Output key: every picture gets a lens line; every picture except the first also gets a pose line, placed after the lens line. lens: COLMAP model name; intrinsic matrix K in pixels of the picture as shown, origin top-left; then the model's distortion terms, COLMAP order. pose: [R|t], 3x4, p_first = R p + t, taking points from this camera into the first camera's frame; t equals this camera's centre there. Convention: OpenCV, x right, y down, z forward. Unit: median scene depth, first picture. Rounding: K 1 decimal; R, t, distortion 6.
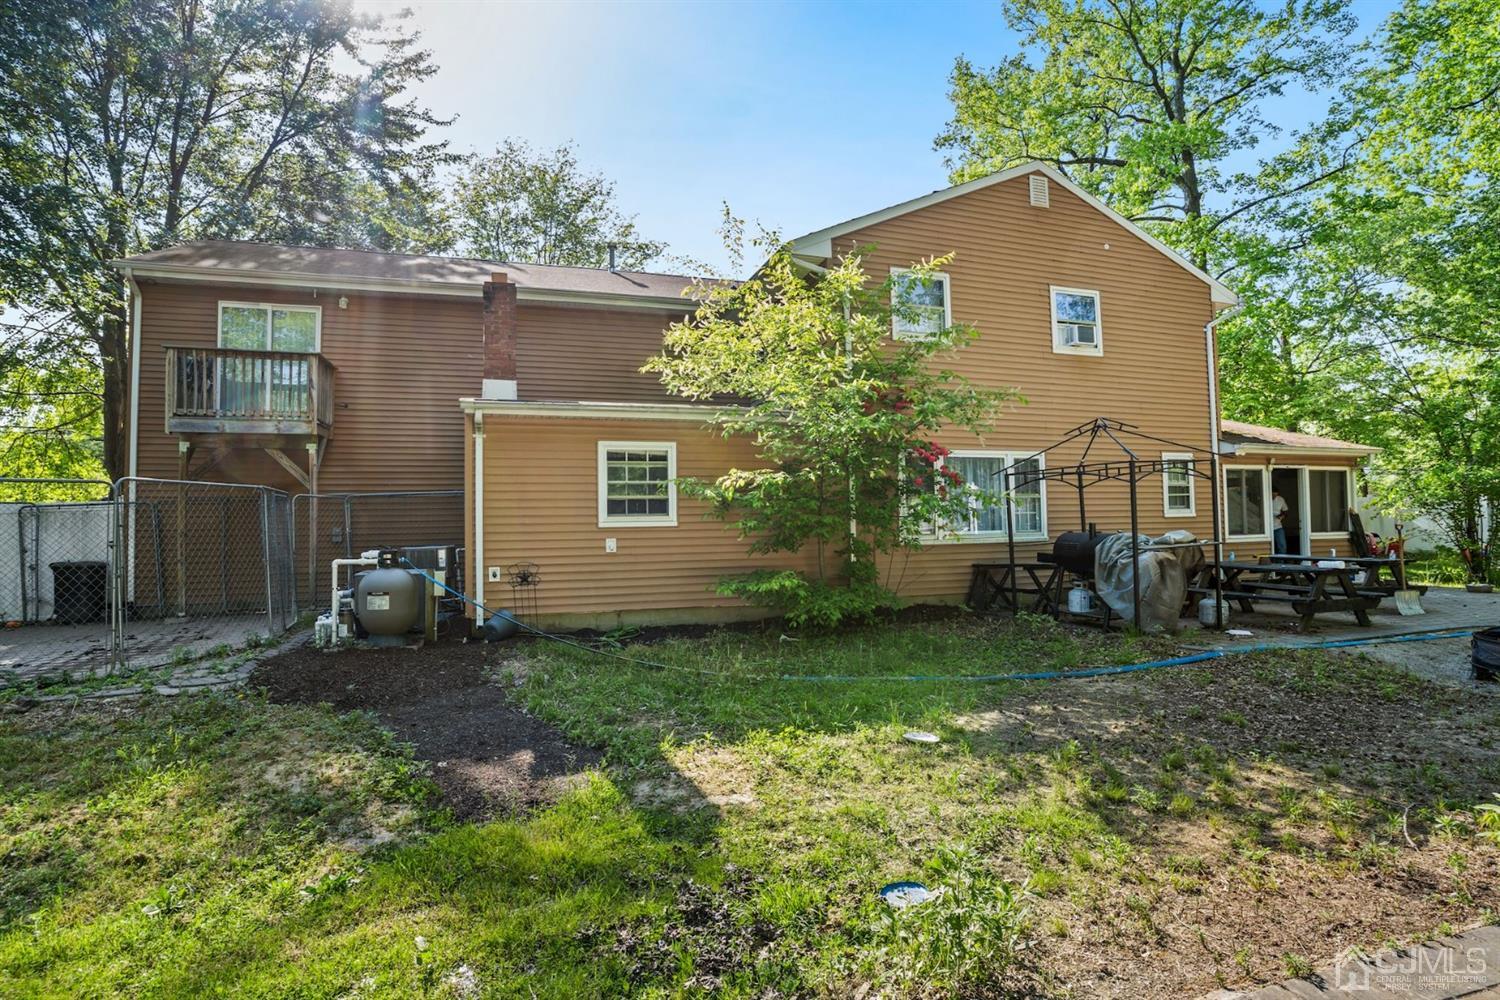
lens RADIAL K [[720.3, 0, 749.0], [0, 720.3, 508.6], [0, 0, 1]] dist [-0.056248, 0.027029]
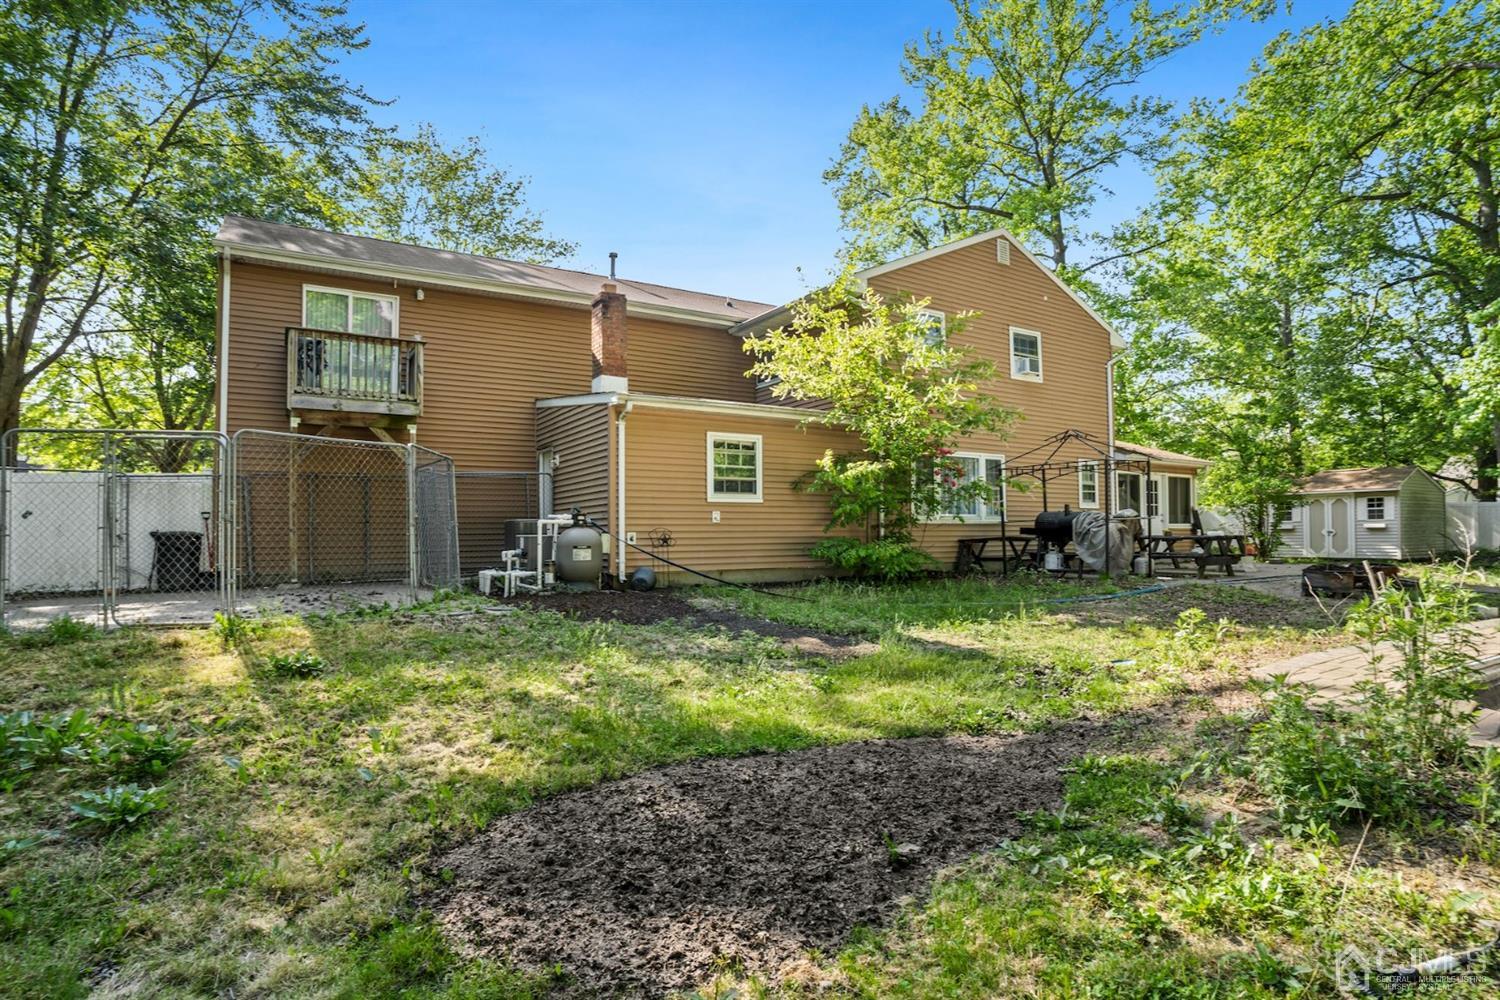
lens RADIAL K [[747.1, 0, 749.3], [0, 747.1, 523.4], [0, 0, 1]] dist [-0.059727, 0.035530]
pose [[0.973674, 0.011030, 0.227677, -0.348397], [-0.012547, 0.999908, 0.005217, 0.044500], [-0.227598, -0.007937, 0.973723, -0.208341]]
